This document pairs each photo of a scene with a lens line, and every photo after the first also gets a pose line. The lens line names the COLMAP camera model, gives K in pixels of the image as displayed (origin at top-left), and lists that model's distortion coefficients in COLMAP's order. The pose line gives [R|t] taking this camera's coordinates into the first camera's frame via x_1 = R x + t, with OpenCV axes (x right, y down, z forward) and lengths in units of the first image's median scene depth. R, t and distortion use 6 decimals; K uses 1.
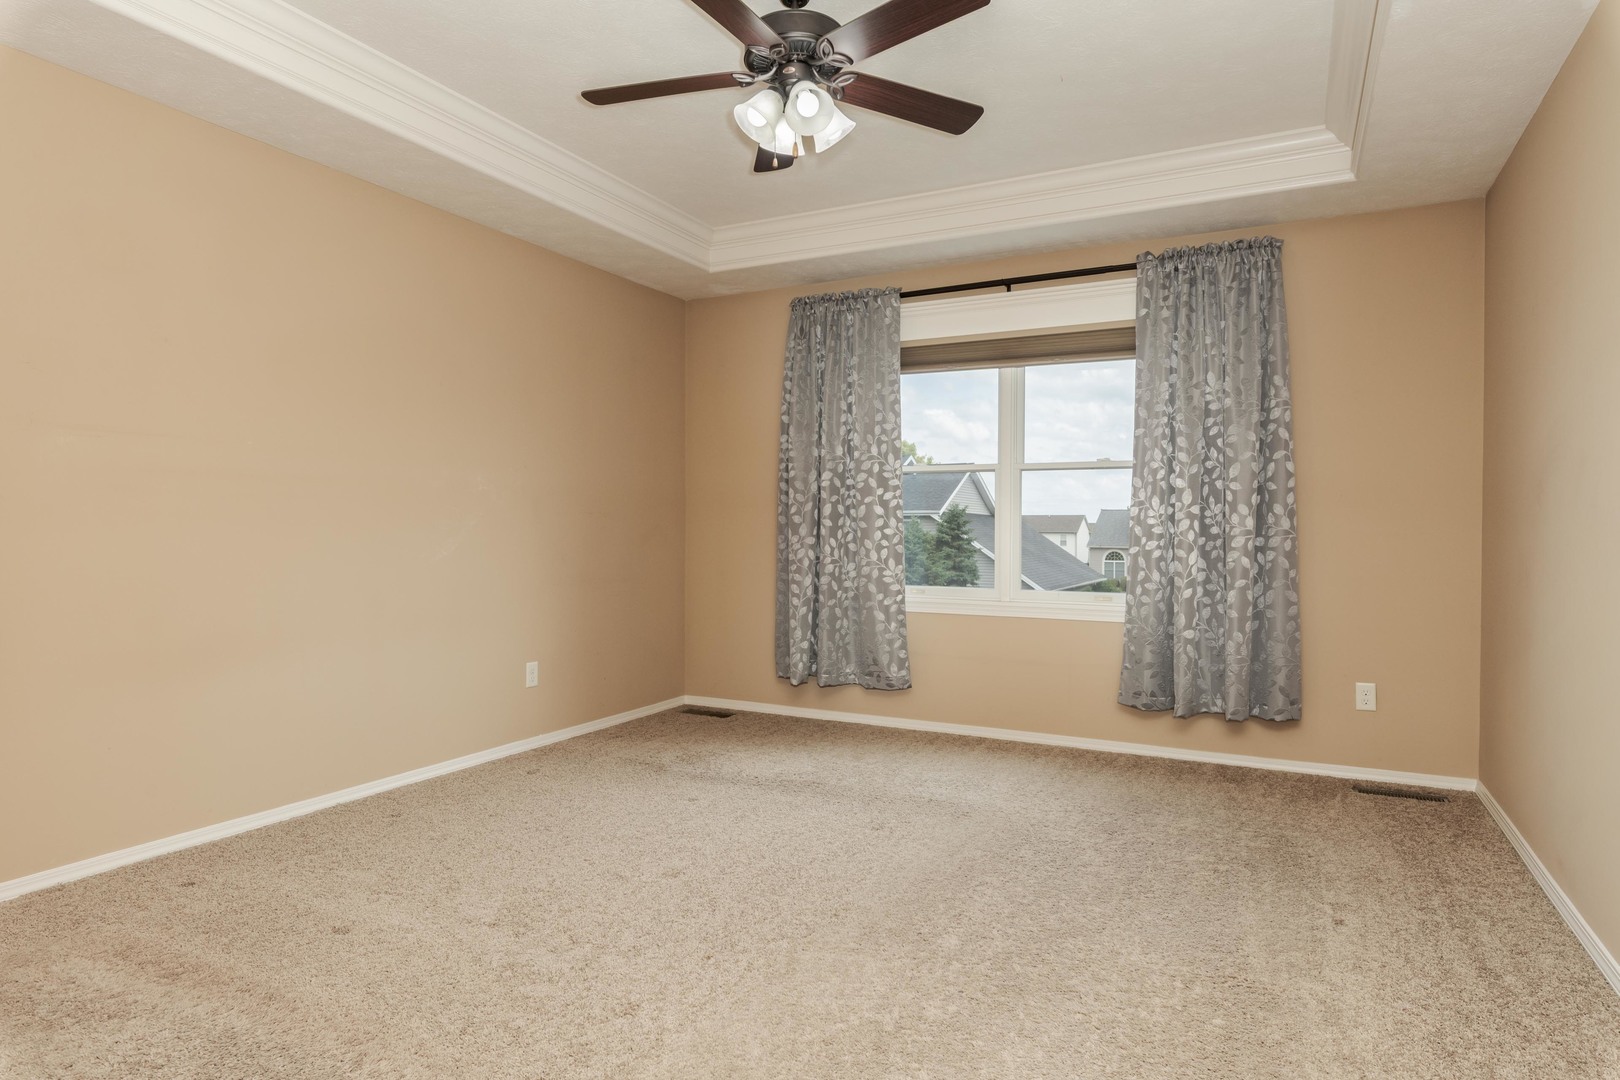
lens RADIAL K [[962.4, 0, 813.9], [0, 962.4, 535.4], [0, 0, 1]] dist [0.003364, 0.001207]
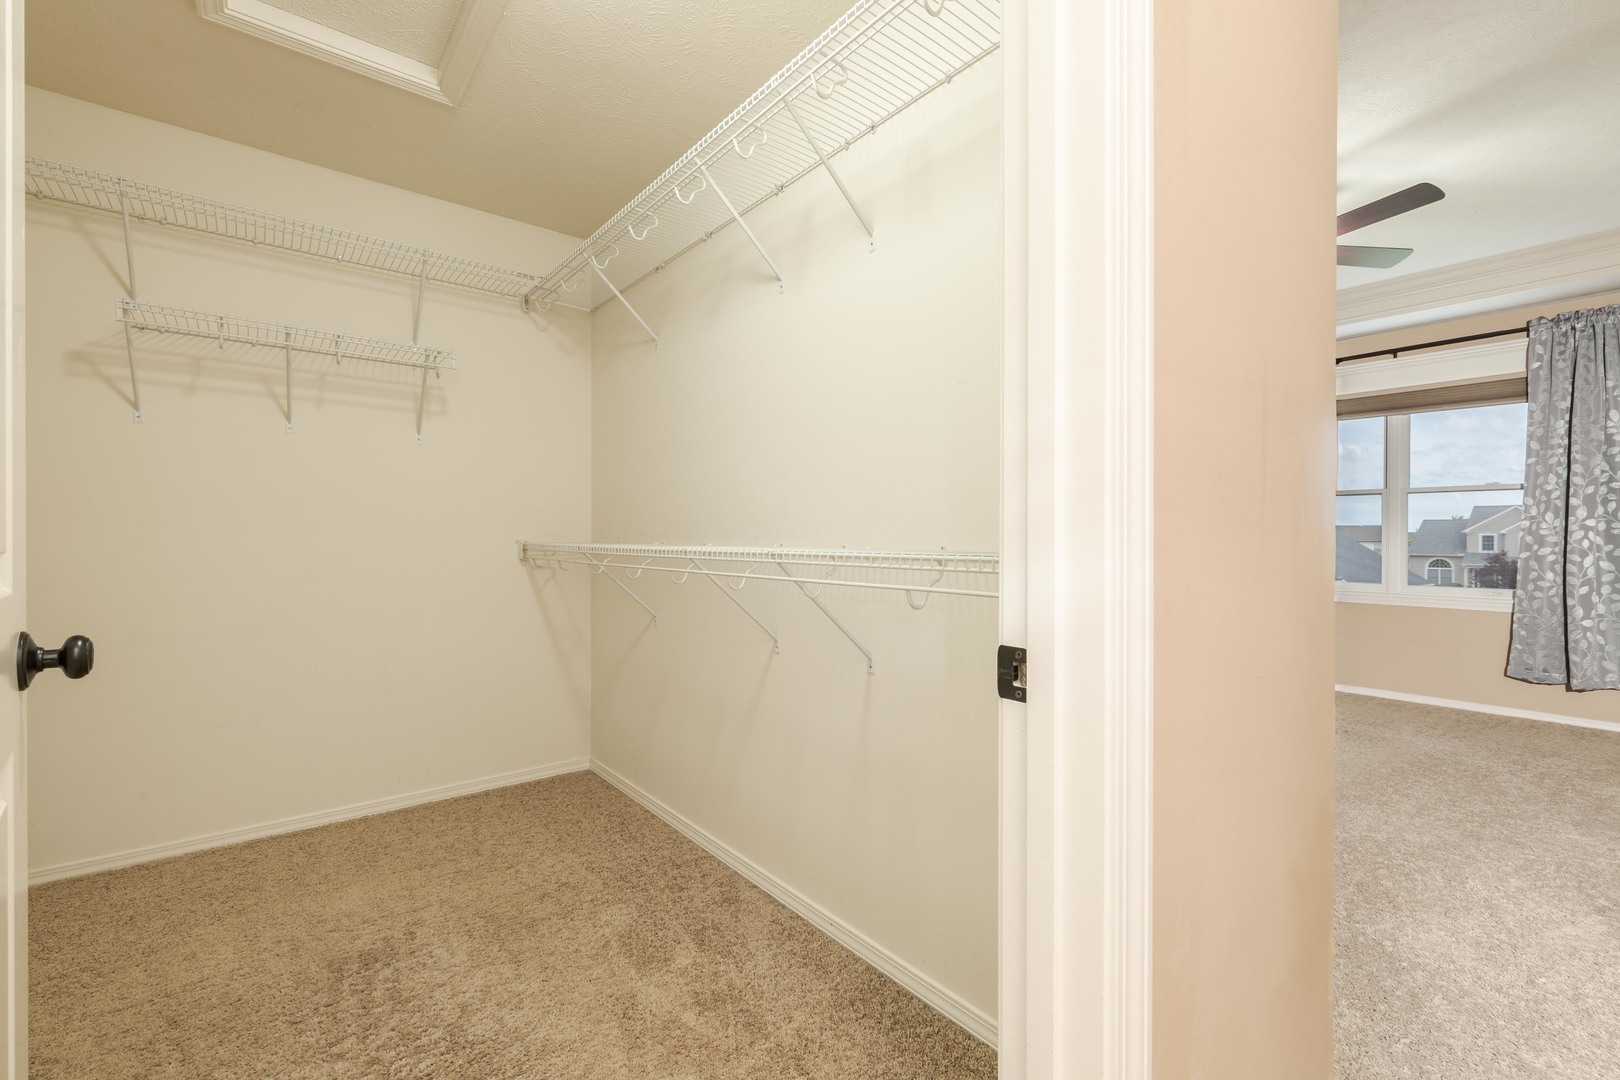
lens RADIAL K [[703.6, 0, 805.8], [0, 703.6, 542.5], [0, 0, 1]] dist [-0.000307, 0.000178]
pose [[0.912531, 0.004987, -0.408978, -0.150577], [-0.005020, 0.999987, 0.000993, 0.002685], [0.408977, 0.001147, 0.912544, -0.224941]]
